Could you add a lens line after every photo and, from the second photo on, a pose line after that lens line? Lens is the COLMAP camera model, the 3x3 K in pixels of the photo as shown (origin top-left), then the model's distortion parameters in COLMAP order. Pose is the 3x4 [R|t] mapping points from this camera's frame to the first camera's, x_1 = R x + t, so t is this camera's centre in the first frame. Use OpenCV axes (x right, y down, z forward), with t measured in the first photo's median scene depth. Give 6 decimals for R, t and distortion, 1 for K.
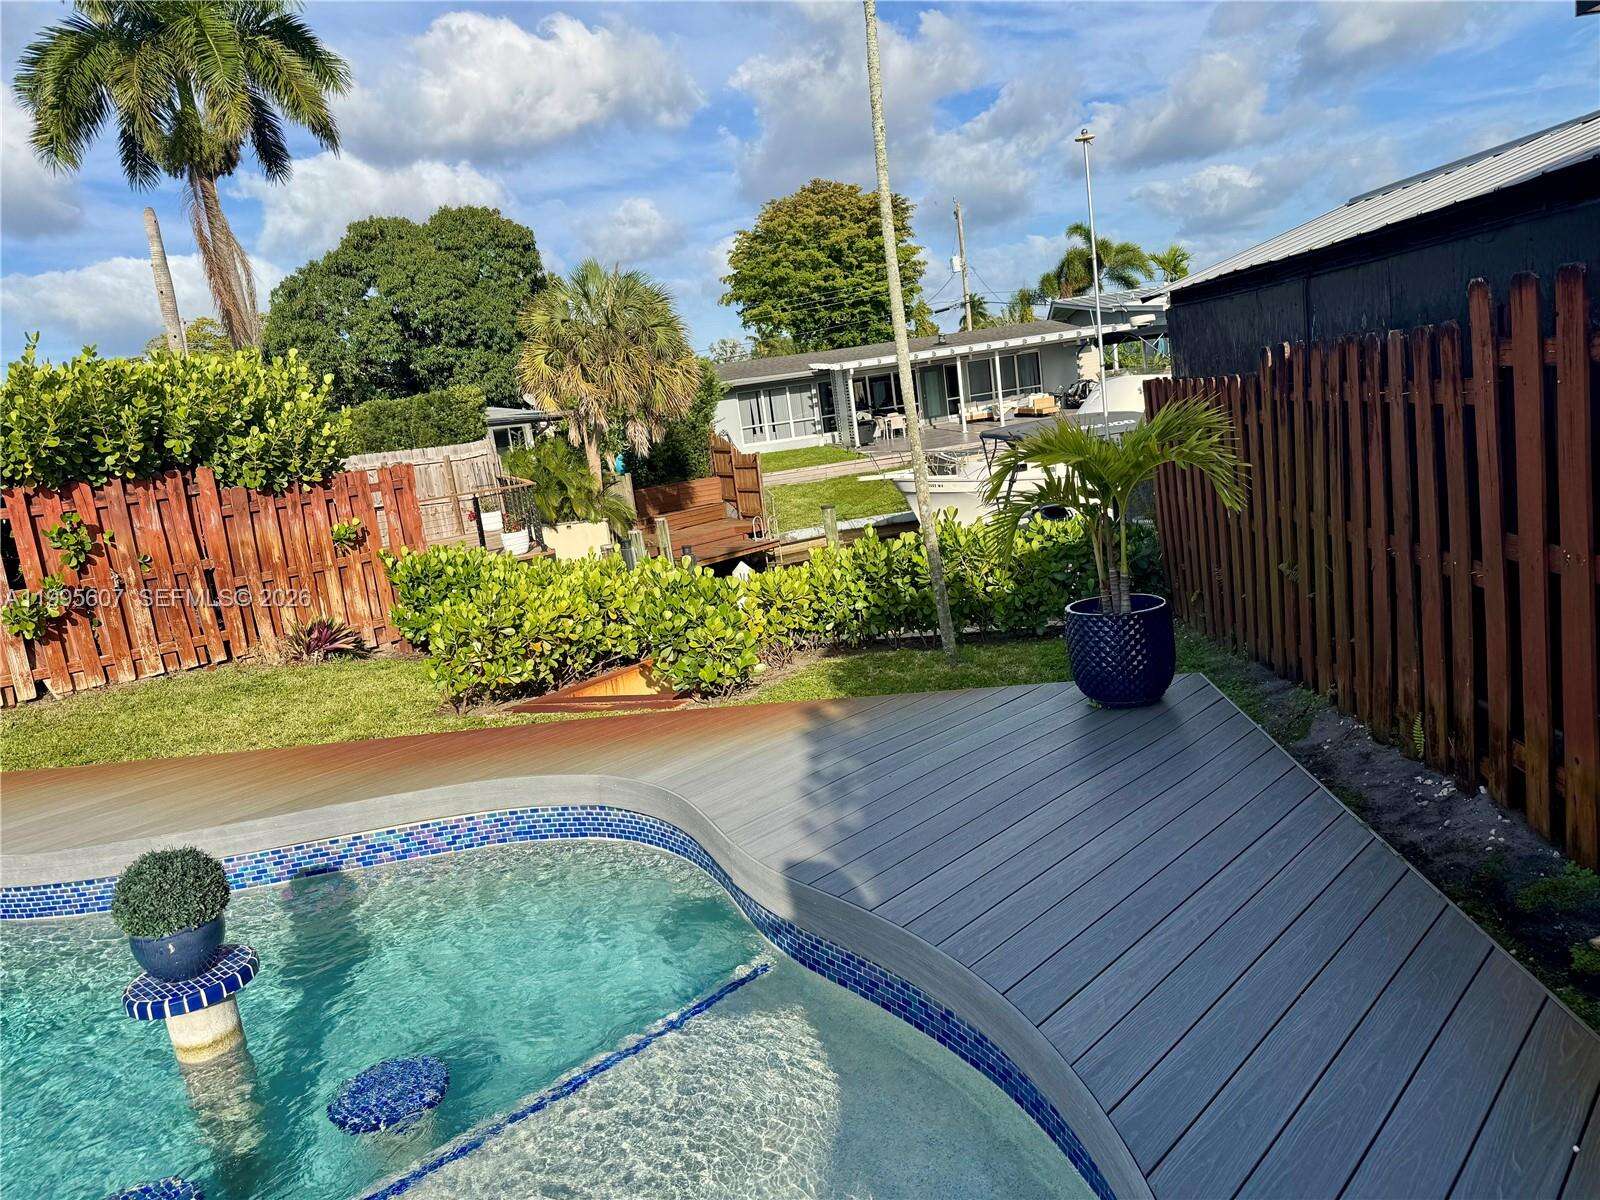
lens RADIAL K [[1134.1, 0, 800.0], [0, 1134.1, 600.0], [0, 0, 1]] dist [0.137826, -0.206318]
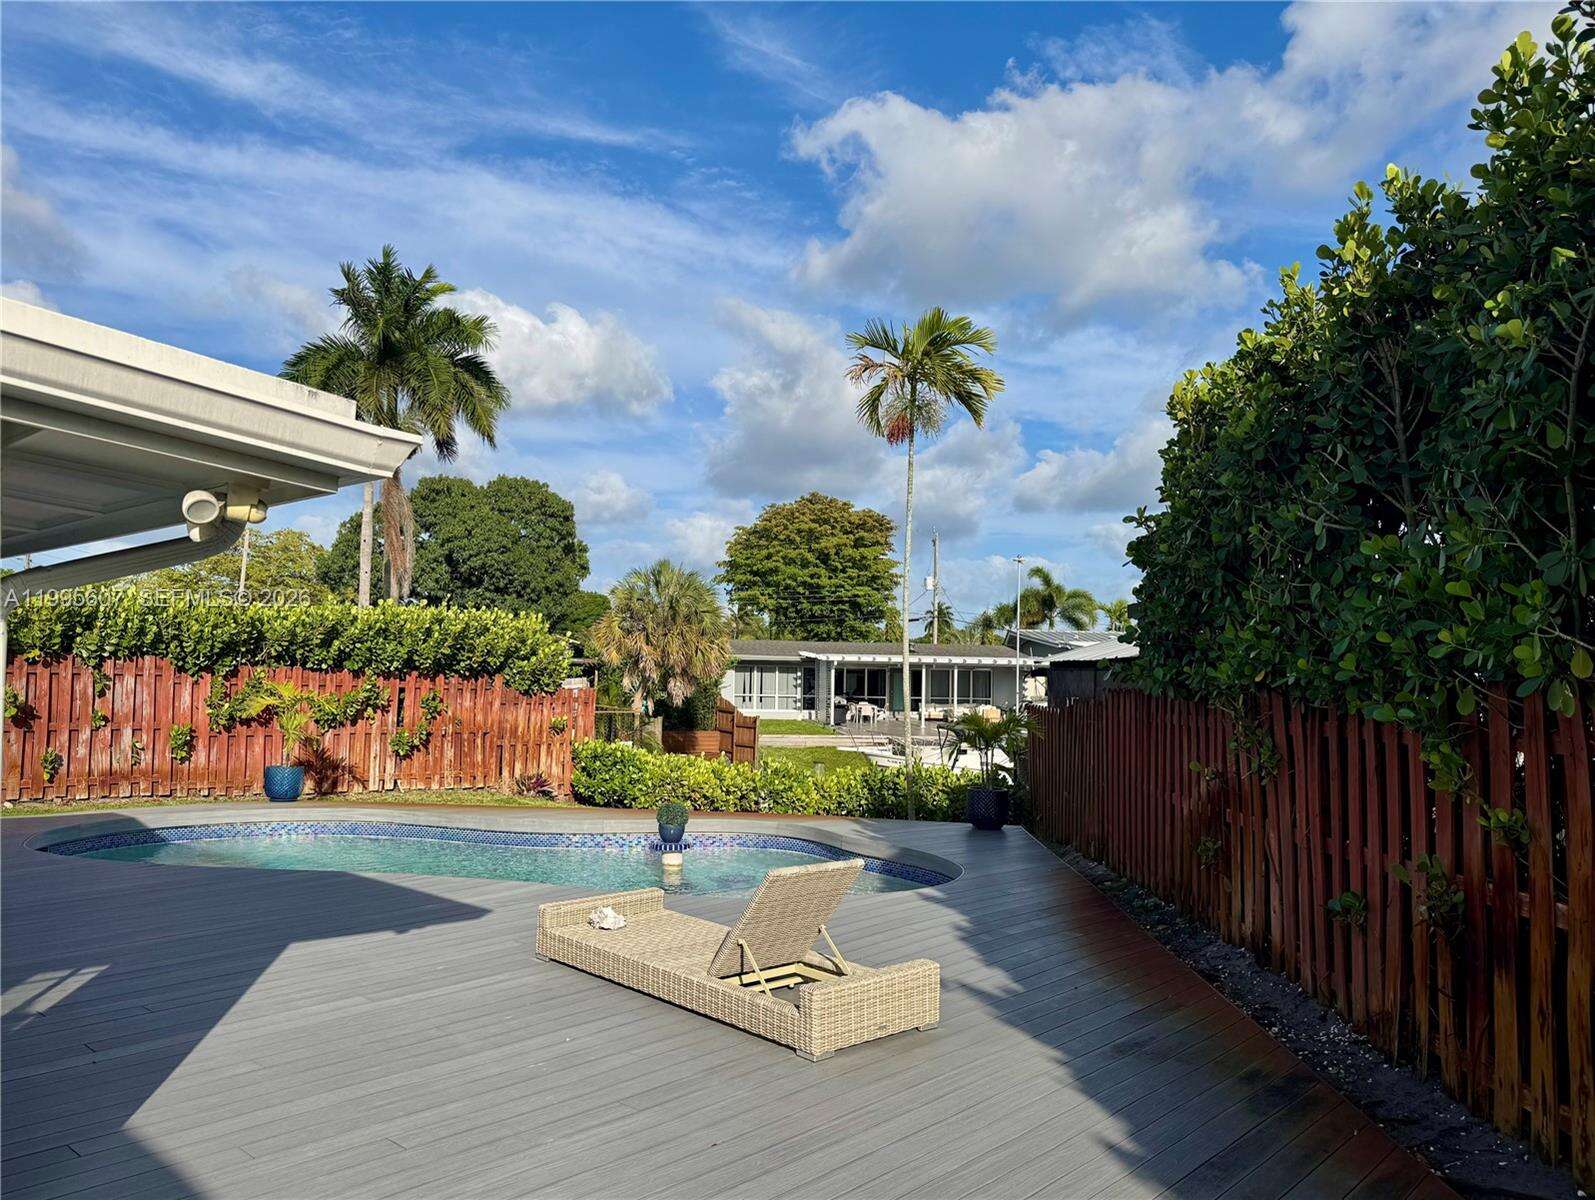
lens RADIAL K [[1099.5, 0, 752.8], [0, 1099.5, 633.4], [0, 0, 1]] dist [0.126553, -0.181948]
pose [[0.988800, 0.148099, -0.018476, -0.100564], [-0.148665, 0.966453, -0.209445, 0.109050], [-0.013162, 0.209846, 0.977646, -0.605346]]
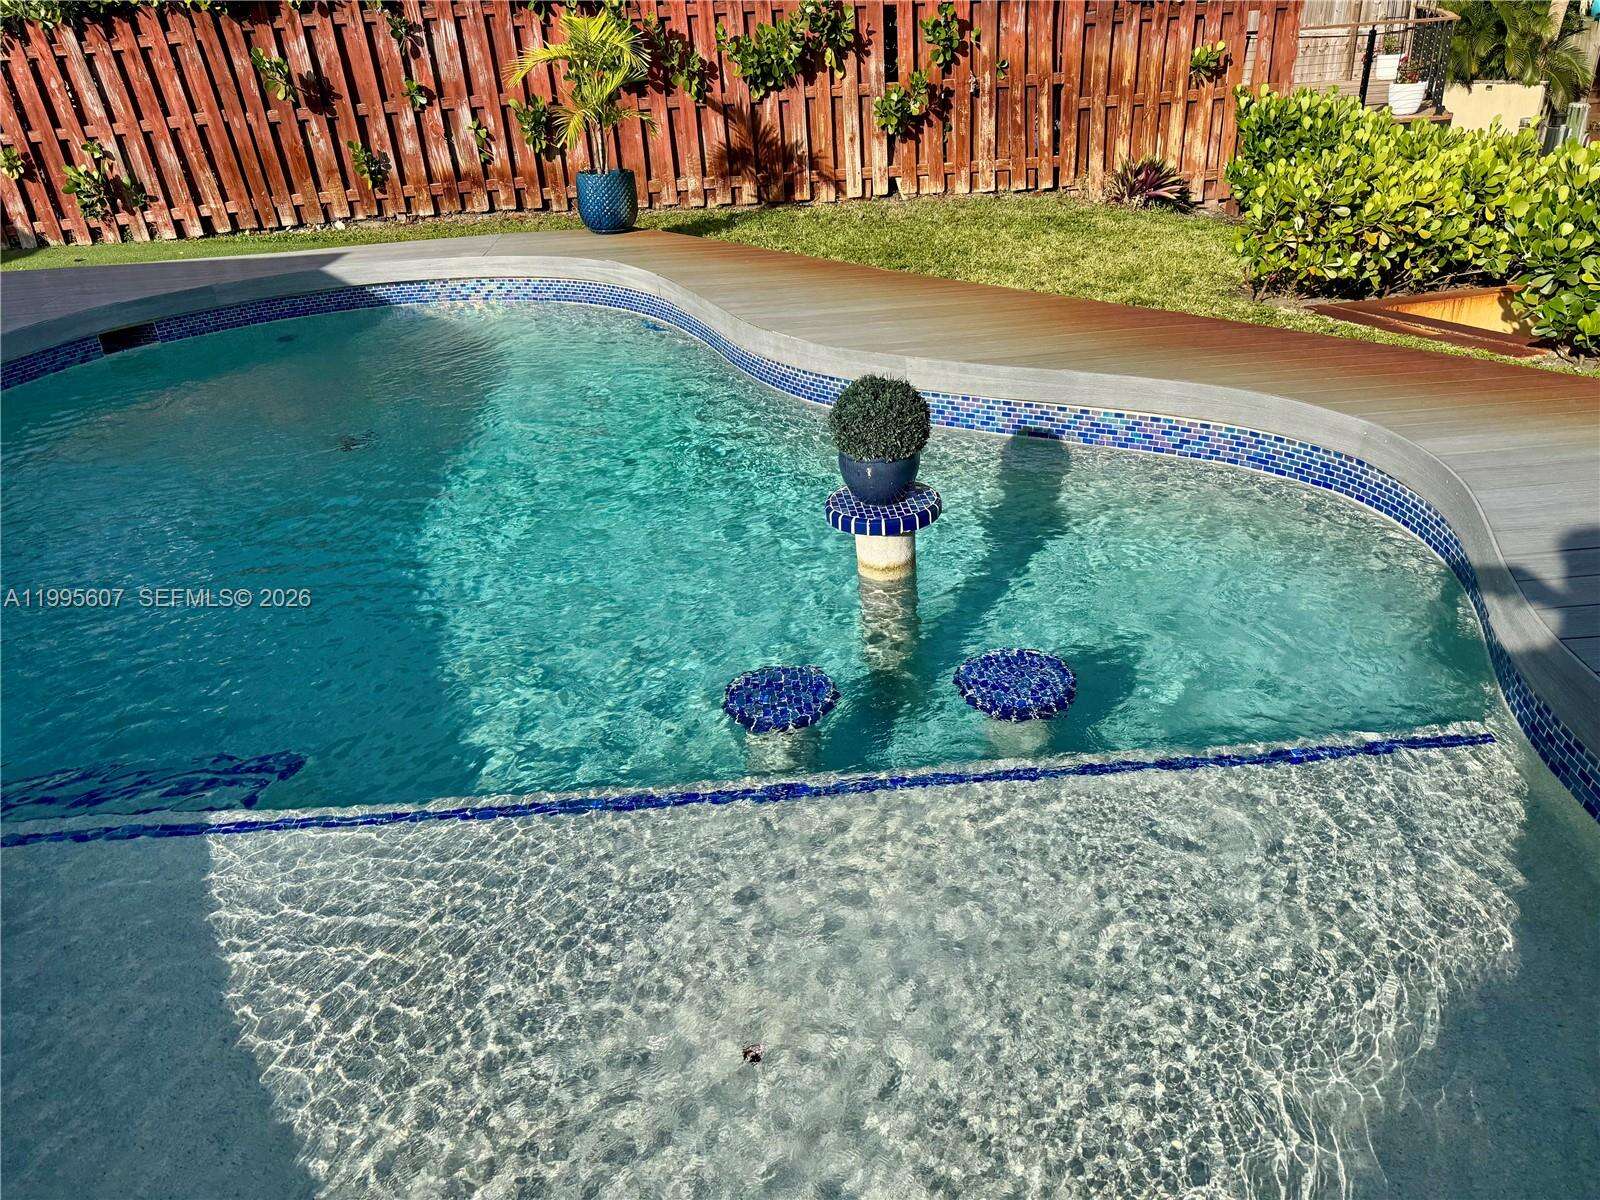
lens RADIAL K [[1131.2, 0, 802.3], [0, 1131.2, 621.7], [0, 0, 1]] dist [0.000004, -0.006772]
pose [[0.750381, 0.382795, -0.538884, 0.001735], [-0.146421, 0.891256, 0.429214, -0.000914], [0.644584, -0.243170, 0.724831, 0.076477]]
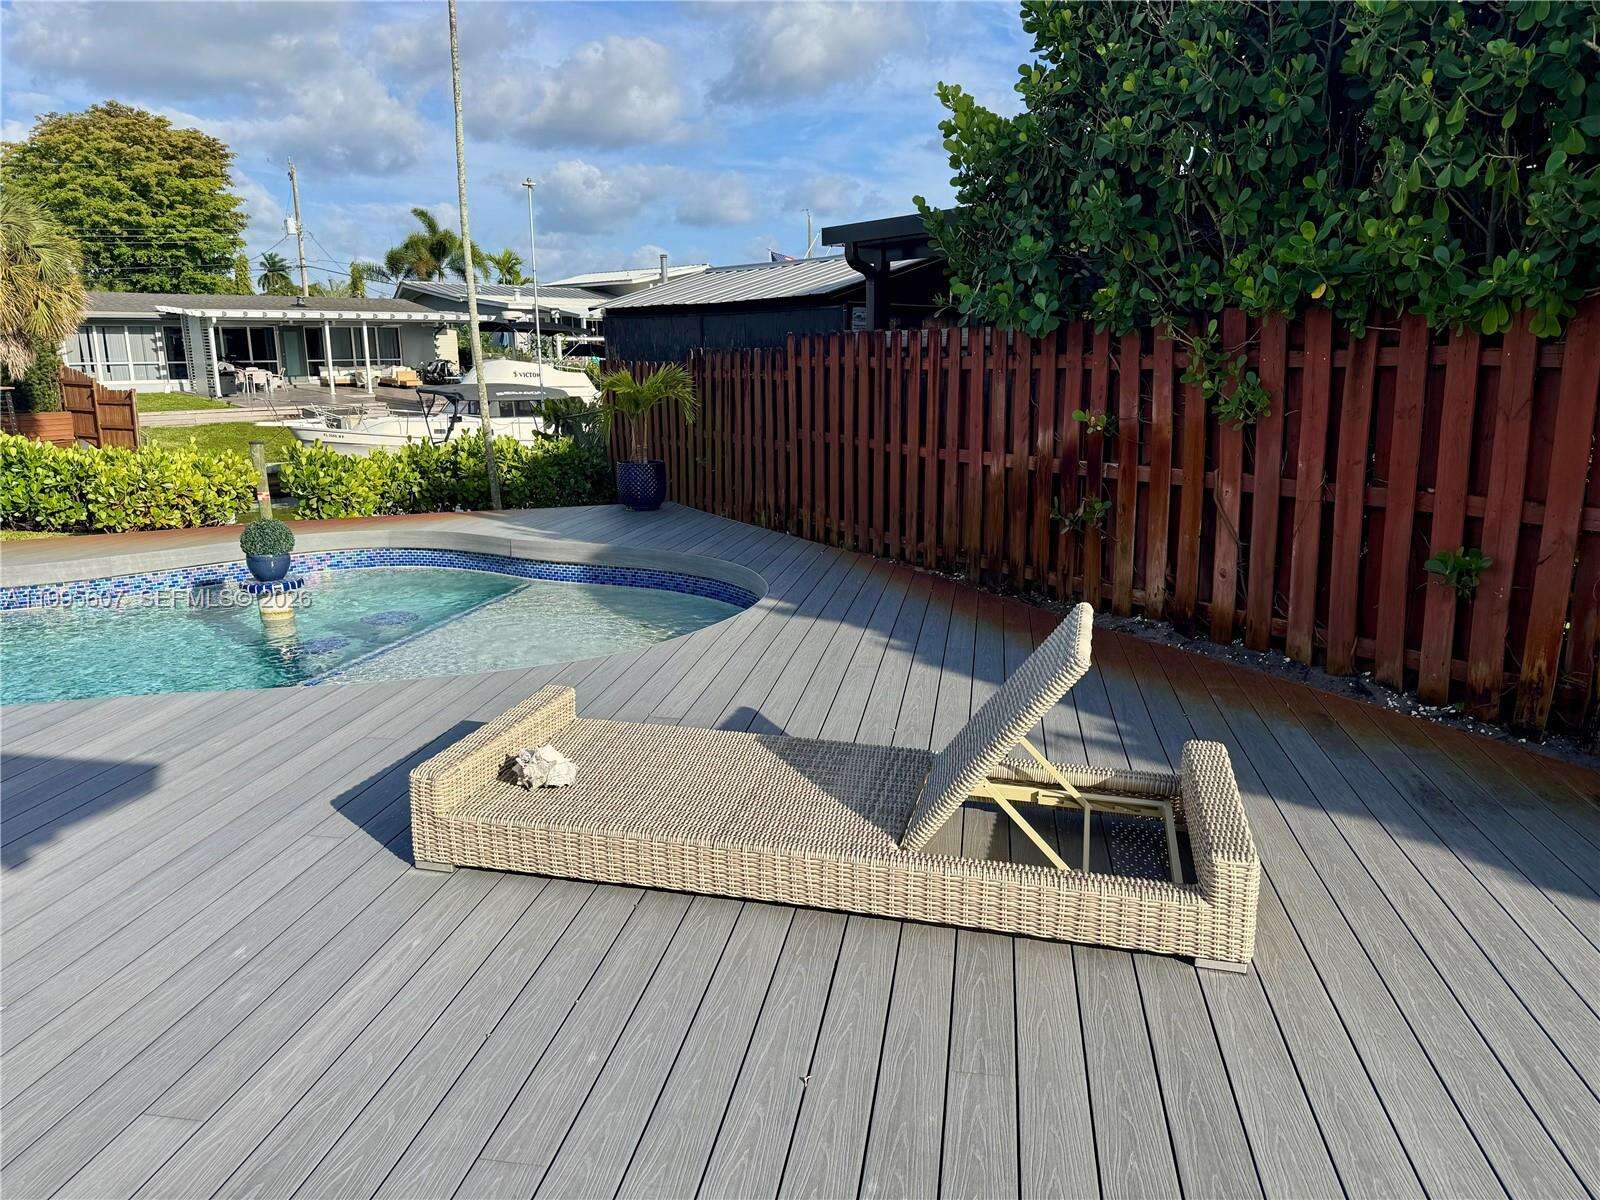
lens RADIAL K [[1095.2, 0, 800.0], [0, 1095.2, 600.0], [0, 0, 1]] dist [0.024223, -0.034327]
pose [[0.832373, 0.002547, 0.554210, -0.247170], [-0.012760, 0.999812, 0.014570, 0.093706], [-0.554069, -0.019200, 0.832249, -0.349153]]
